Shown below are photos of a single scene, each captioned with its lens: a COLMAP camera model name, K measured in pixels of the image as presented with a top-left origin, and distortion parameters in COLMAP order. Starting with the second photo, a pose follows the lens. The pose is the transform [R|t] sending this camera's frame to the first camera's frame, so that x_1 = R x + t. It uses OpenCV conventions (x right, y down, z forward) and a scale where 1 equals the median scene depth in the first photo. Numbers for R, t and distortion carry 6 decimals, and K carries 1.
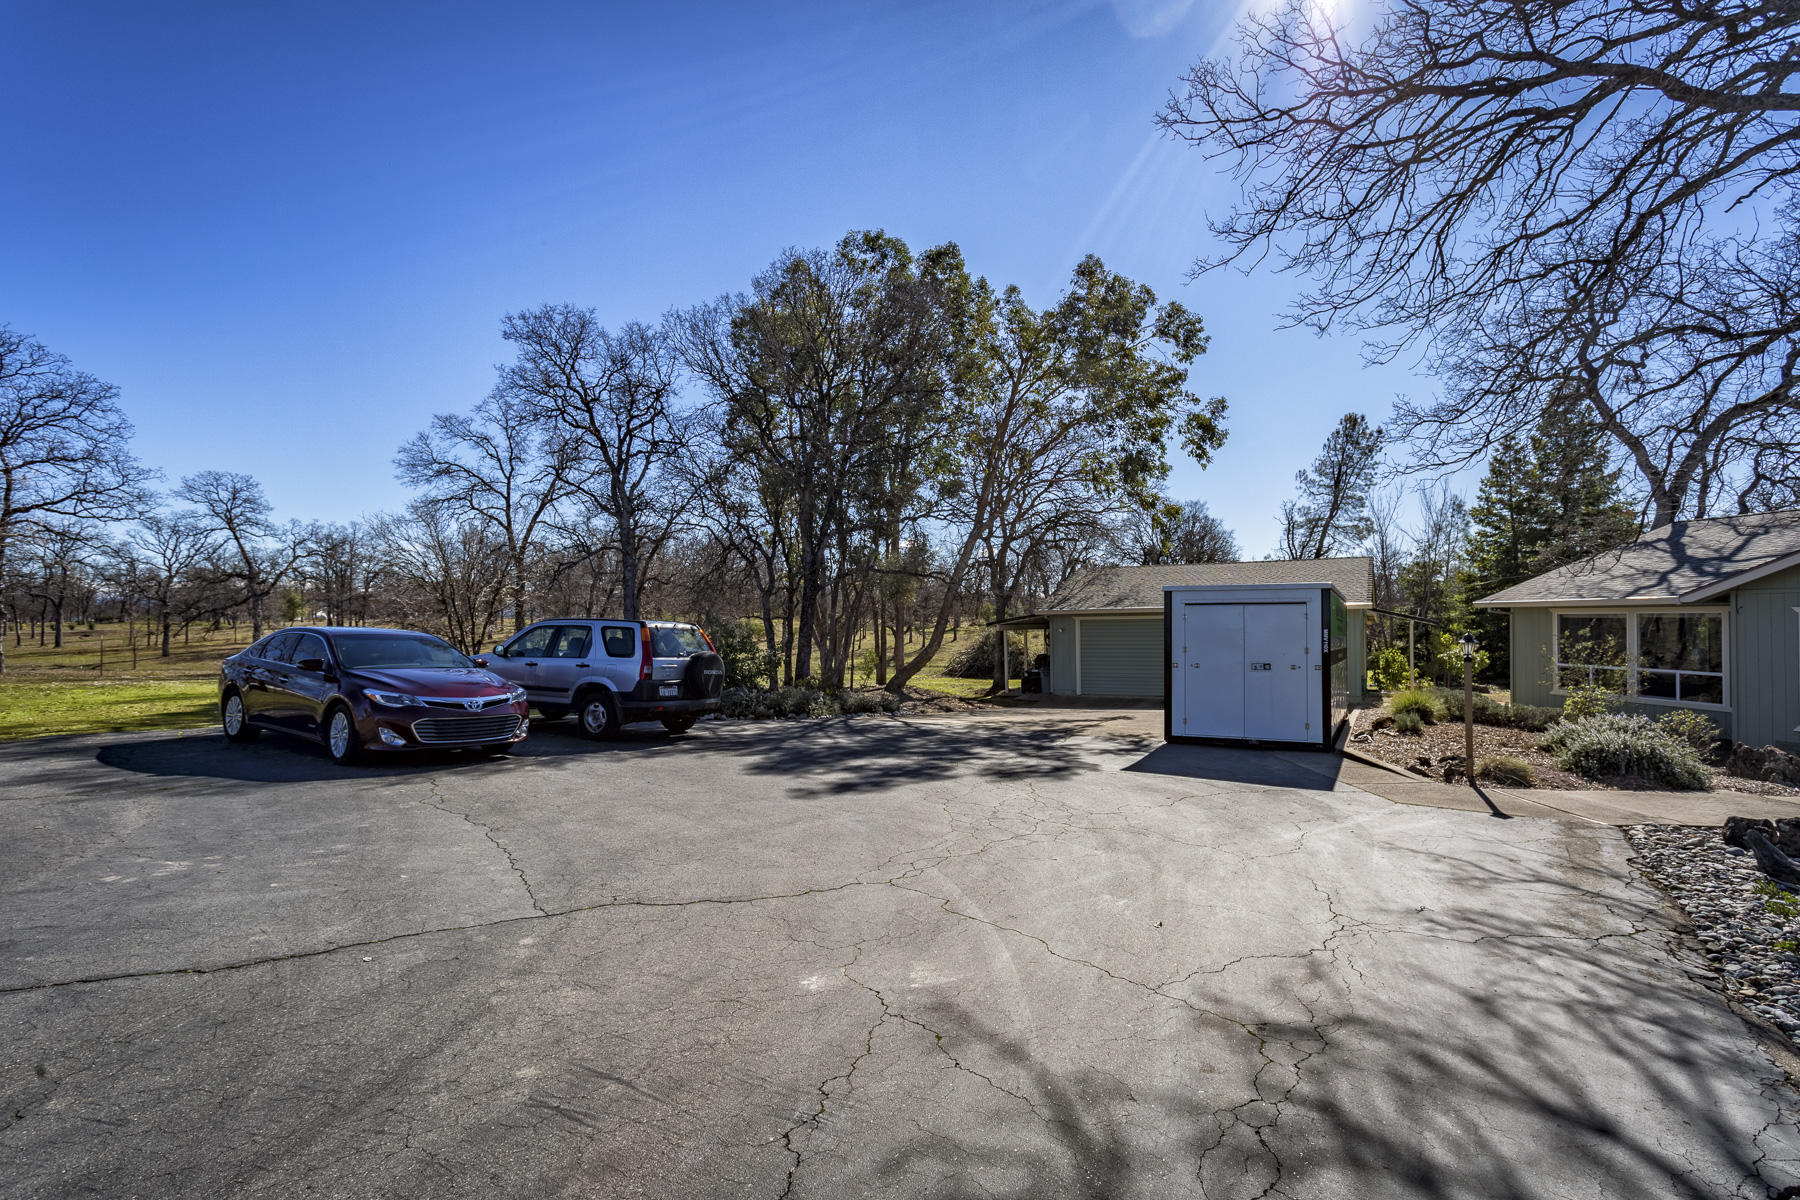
lens RADIAL K [[944.4, 0, 904.1], [0, 944.4, 607.7], [0, 0, 1]] dist [0.003716, -0.000169]
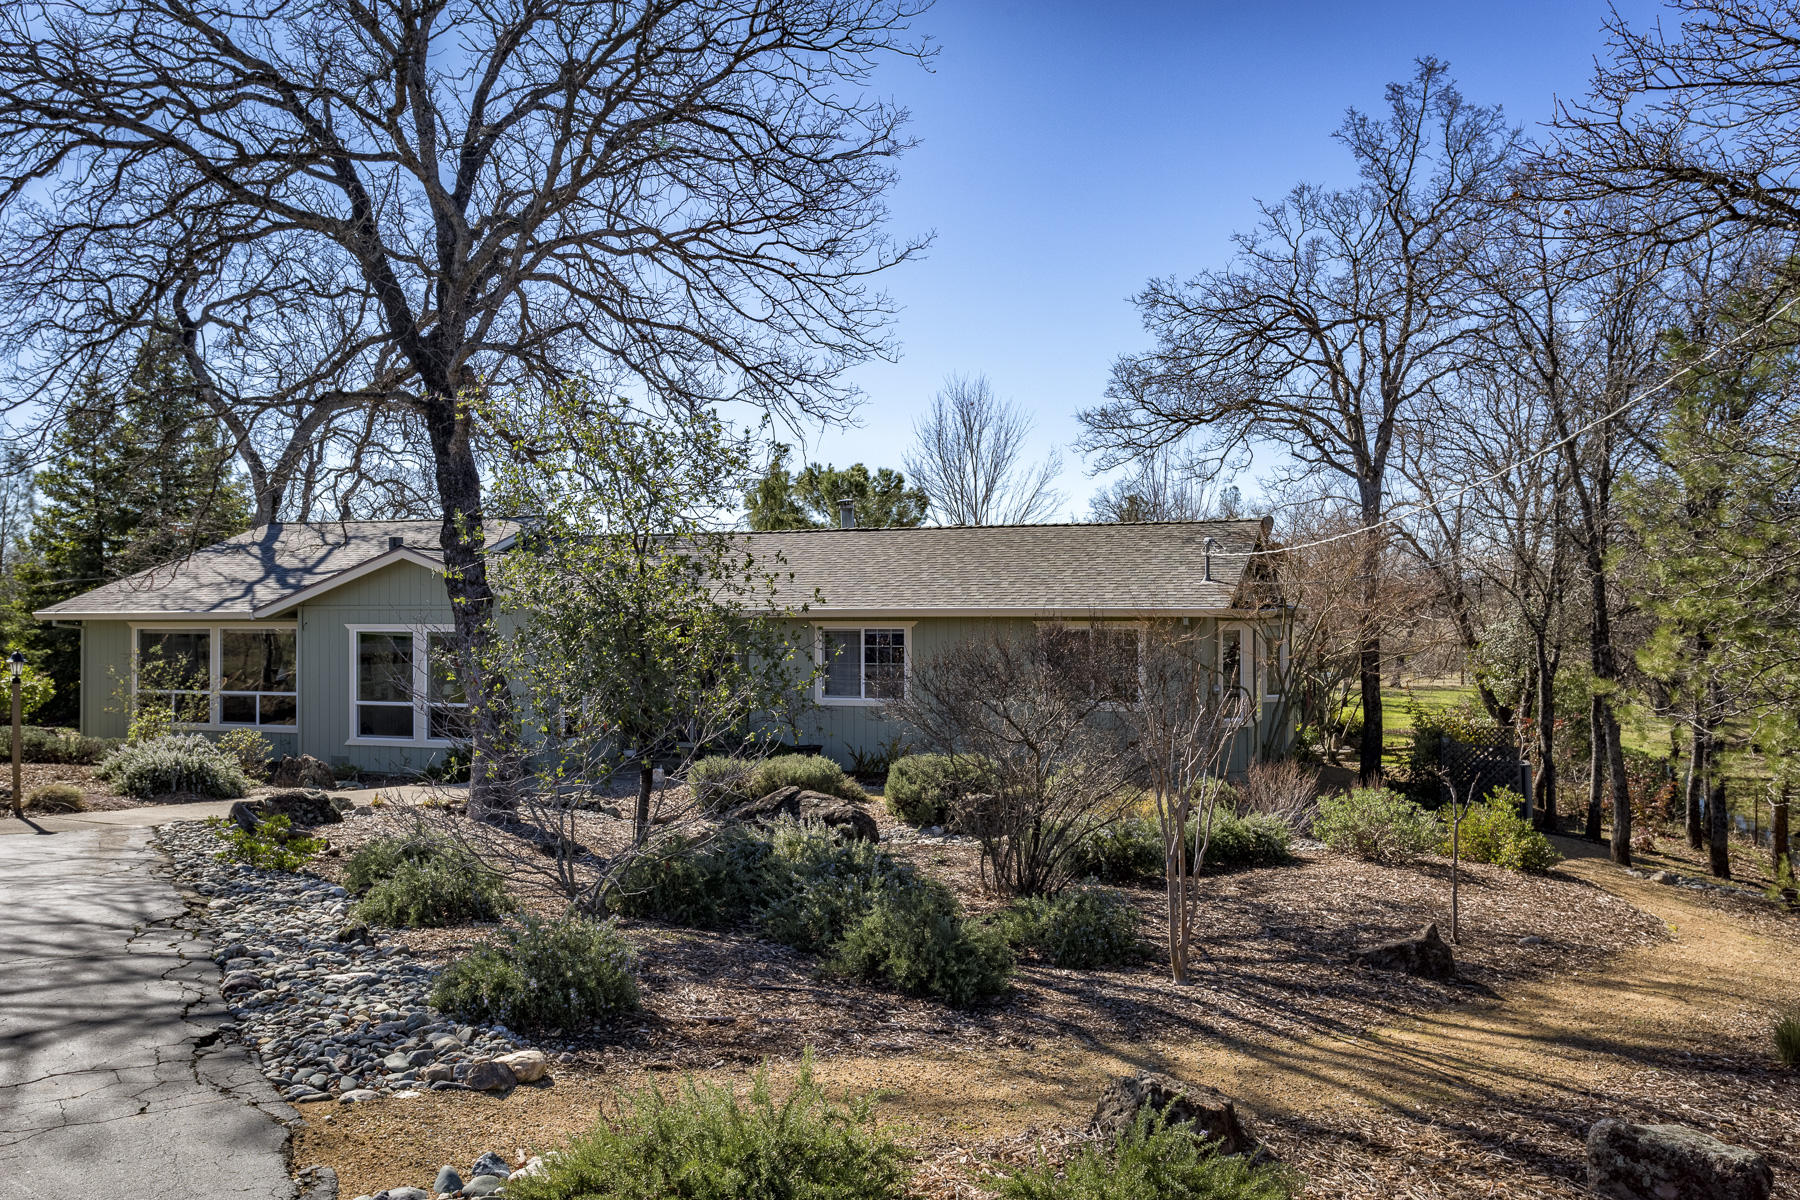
lens RADIAL K [[1526.1, 0, 903.9], [0, 1526.1, 605.2], [0, 0, 1]] dist [0.051113, -0.003662]
pose [[0.499071, 0.018217, 0.866370, -0.121706], [-0.011936, 0.999829, -0.014147, -0.002531], [-0.866479, -0.003281, 0.499203, -0.216479]]
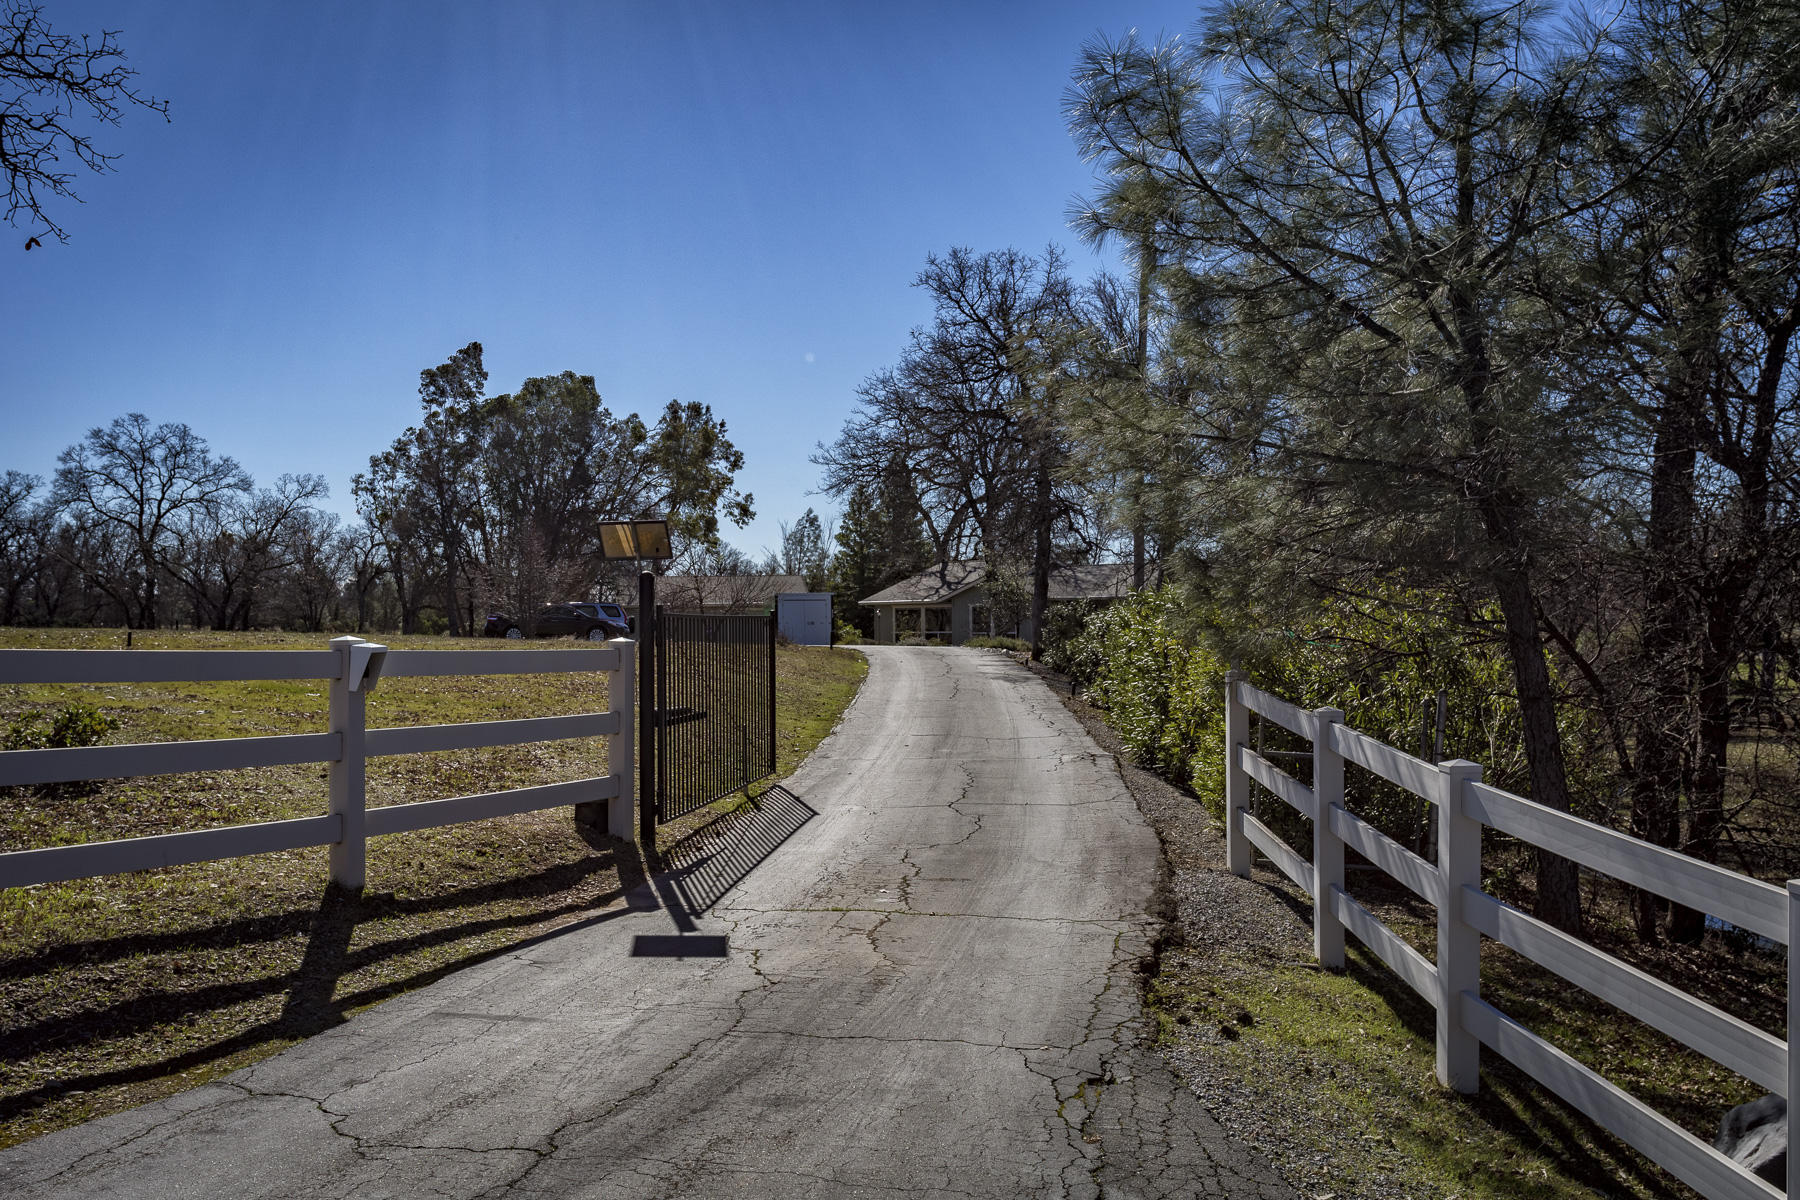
lens RADIAL K [[1577.8, 0, 904.7], [0, 1577.8, 604.5], [0, 0, 1]] dist [0.002317, 0.000832]
pose [[0.808196, -0.001406, 0.588912, -1.275921], [0.006534, 0.999957, -0.006579, 0.021318], [-0.588877, 0.009164, 0.808170, -1.729474]]
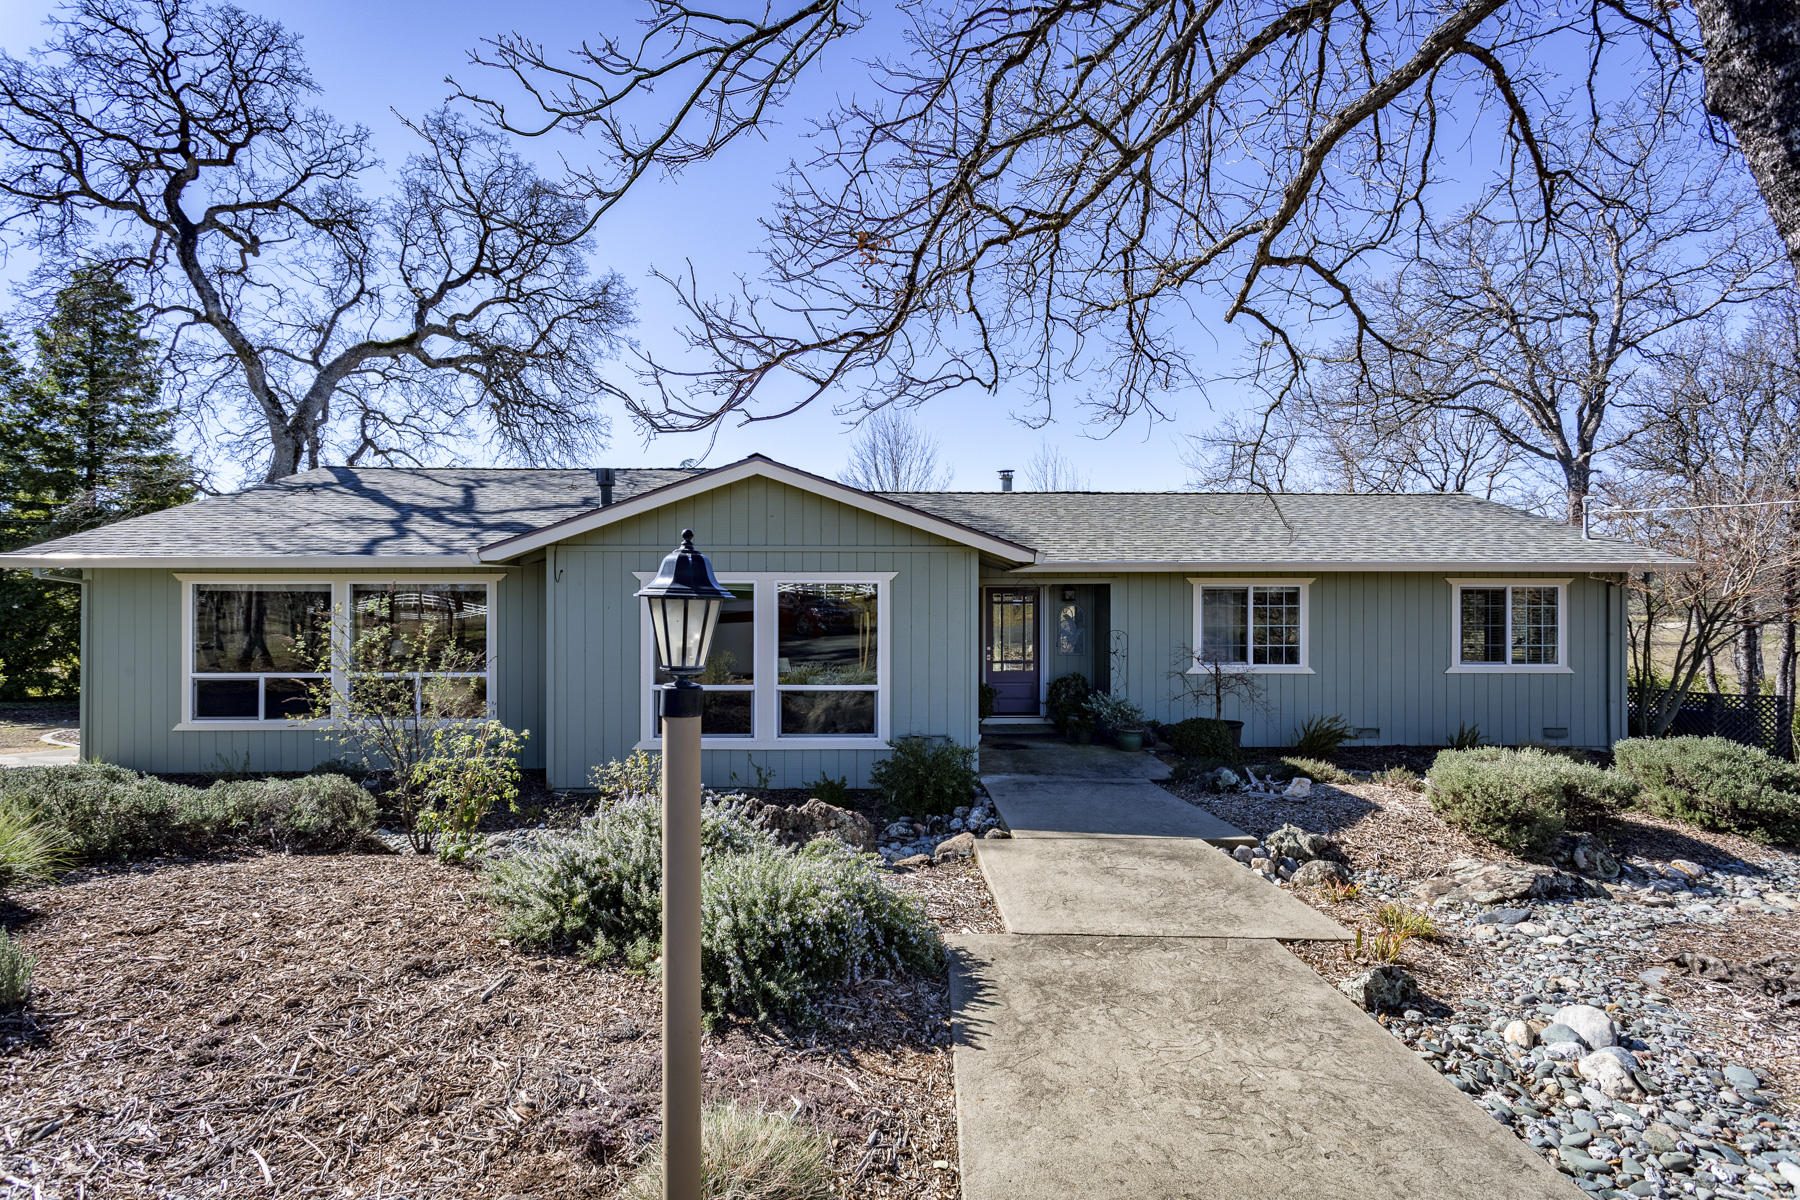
lens RADIAL K [[862.4, 0, 898.9], [0, 862.4, 601.0], [0, 0, 1]] dist [-0.000534, -0.000503]
pose [[0.126752, 0.029902, 0.991484, 0.253598], [-0.007671, 0.999545, -0.029164, 0.027281], [-0.991905, -0.003909, 0.126923, 0.534305]]
